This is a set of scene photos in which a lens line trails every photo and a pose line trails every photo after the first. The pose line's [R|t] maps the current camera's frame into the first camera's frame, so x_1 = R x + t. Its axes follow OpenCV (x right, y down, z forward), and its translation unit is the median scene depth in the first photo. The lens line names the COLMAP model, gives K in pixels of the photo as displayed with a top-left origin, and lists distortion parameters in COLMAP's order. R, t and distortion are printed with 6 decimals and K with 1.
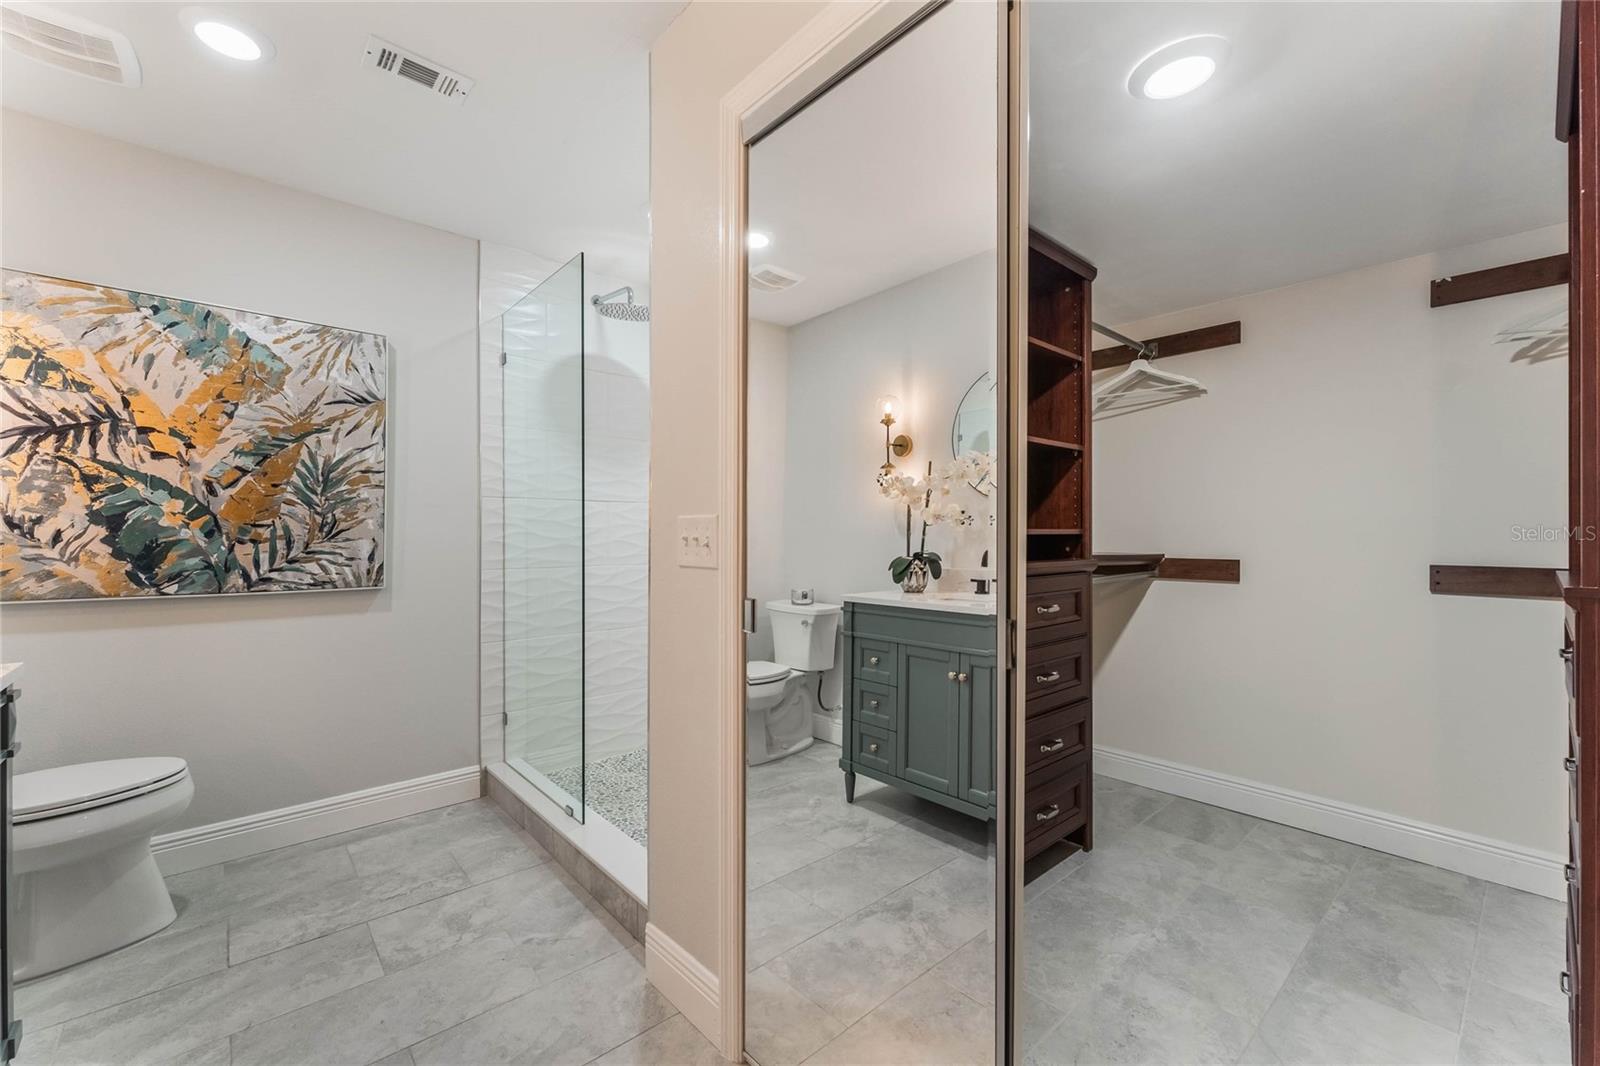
lens RADIAL K [[662.8, 0, 807.5], [0, 662.8, 535.2], [0, 0, 1]] dist [-0.000353, 0.000035]
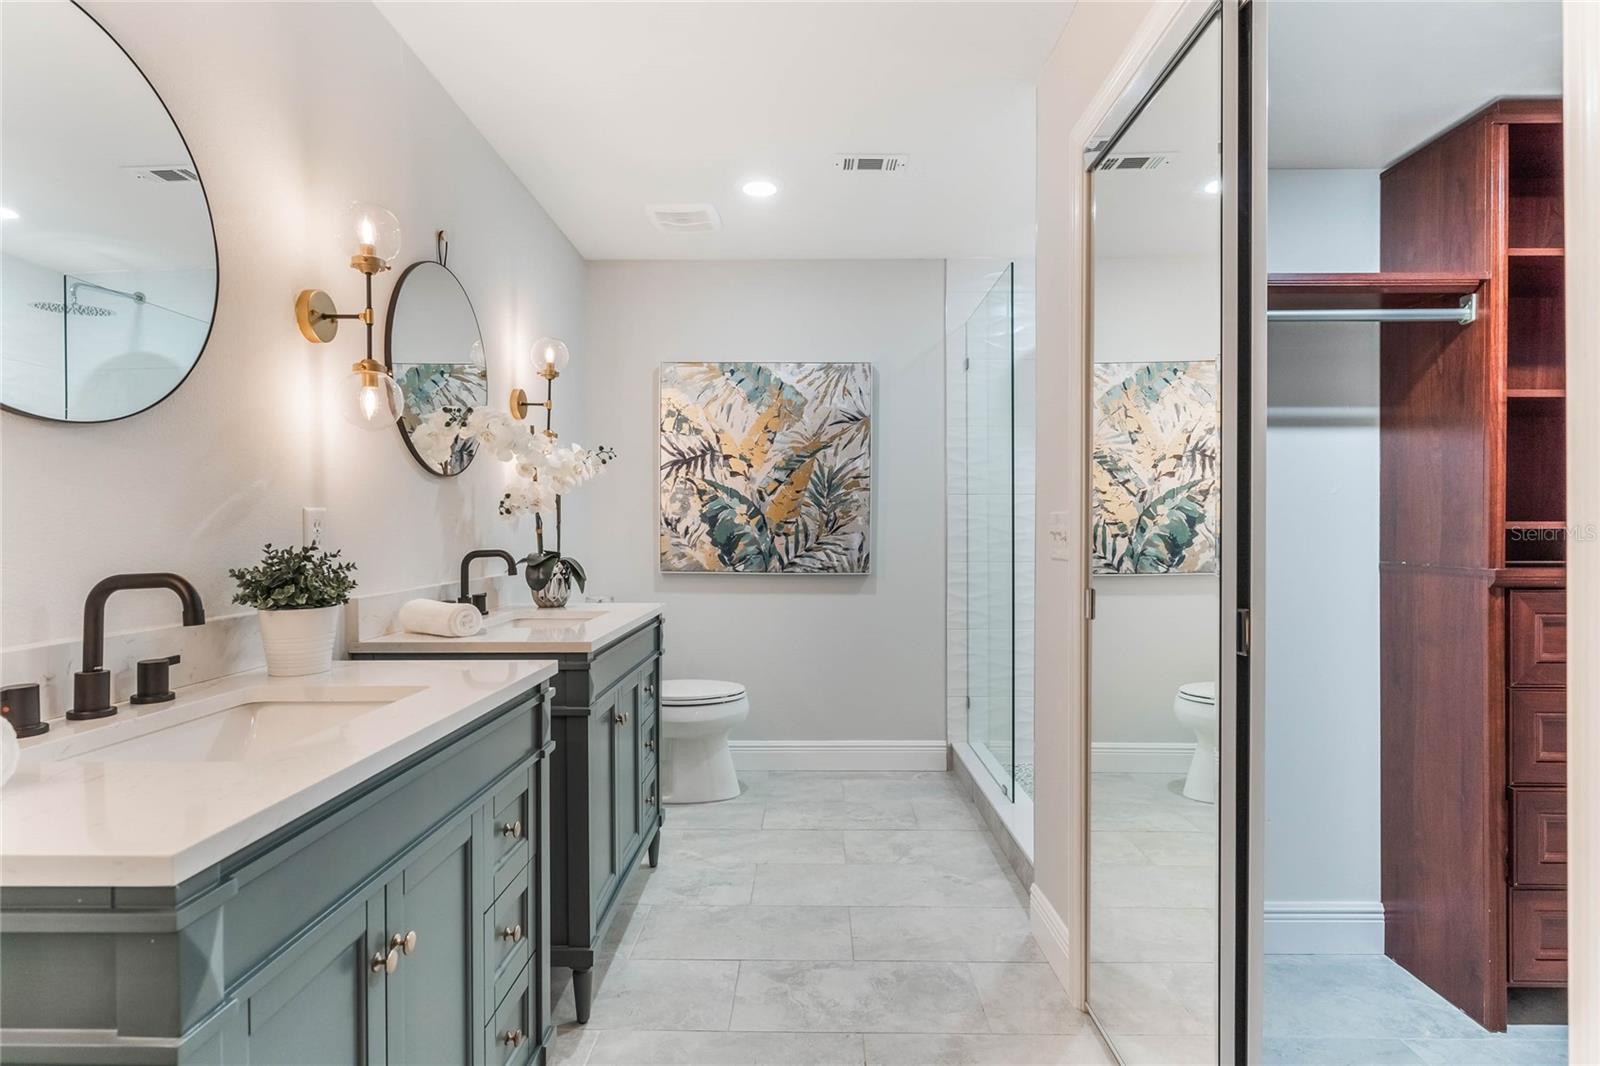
lens RADIAL K [[826.6, 0, 795.9], [0, 826.6, 535.4], [0, 0, 1]] dist [-0.006024, 0.001005]
pose [[0.737436, 0.004226, -0.675404, 0.304830], [-0.000524, 0.999984, 0.005686, 0.001877], [0.675417, -0.003839, 0.737426, -0.211712]]
